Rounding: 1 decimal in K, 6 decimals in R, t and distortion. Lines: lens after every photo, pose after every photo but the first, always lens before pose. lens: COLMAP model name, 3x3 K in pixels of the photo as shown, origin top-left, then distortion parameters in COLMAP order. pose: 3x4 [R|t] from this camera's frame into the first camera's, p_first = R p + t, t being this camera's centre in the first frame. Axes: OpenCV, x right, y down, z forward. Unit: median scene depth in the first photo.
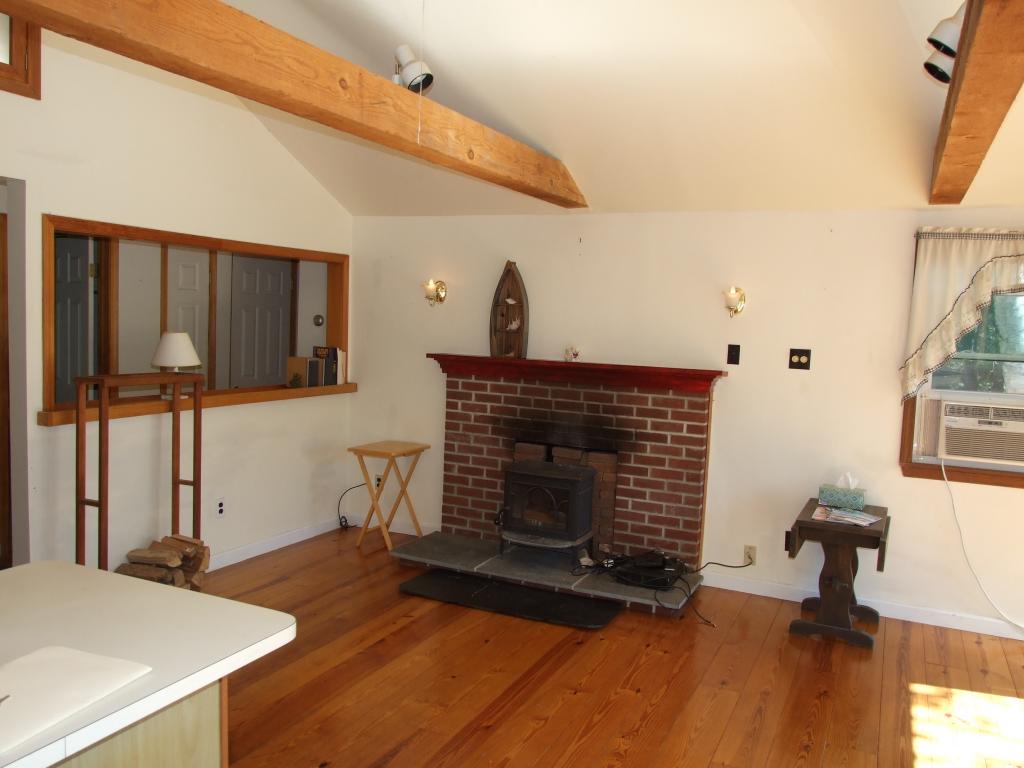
lens RADIAL K [[841.0, 0, 516.0], [0, 841.0, 378.9], [0, 0, 1]] dist [-0.026104, 0.007136]
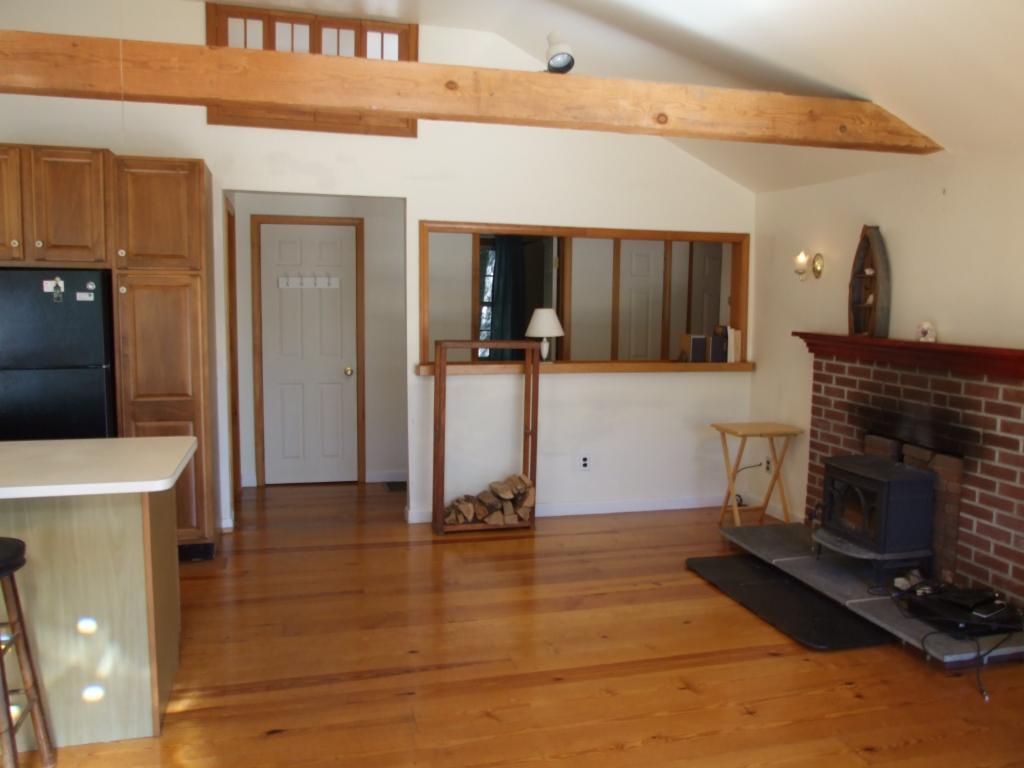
lens RADIAL K [[815.4, 0, 514.6], [0, 815.4, 378.9], [0, 0, 1]] dist [-0.038543, 0.017431]
pose [[0.646467, 0.050021, -0.761301, 0.431981], [-0.046059, 0.998587, 0.026500, 0.014300], [0.761550, 0.017933, 0.647857, 0.196907]]
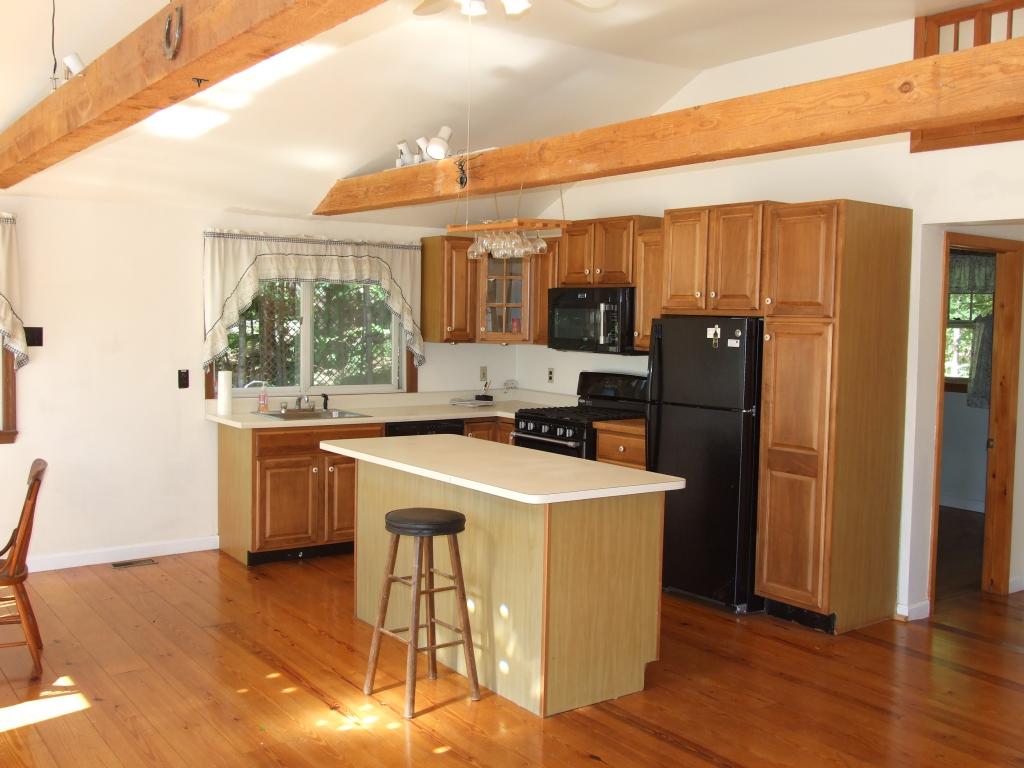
lens RADIAL K [[1011.5, 0, 512.0], [0, 1011.5, 384.0], [0, 0, 1]] dist [-0.019606, -0.021720]
pose [[-0.483425, 0.009936, -0.875329, 0.579513], [-0.104975, 0.992062, 0.069236, -0.033113], [0.869069, 0.125358, -0.478545, 0.700775]]
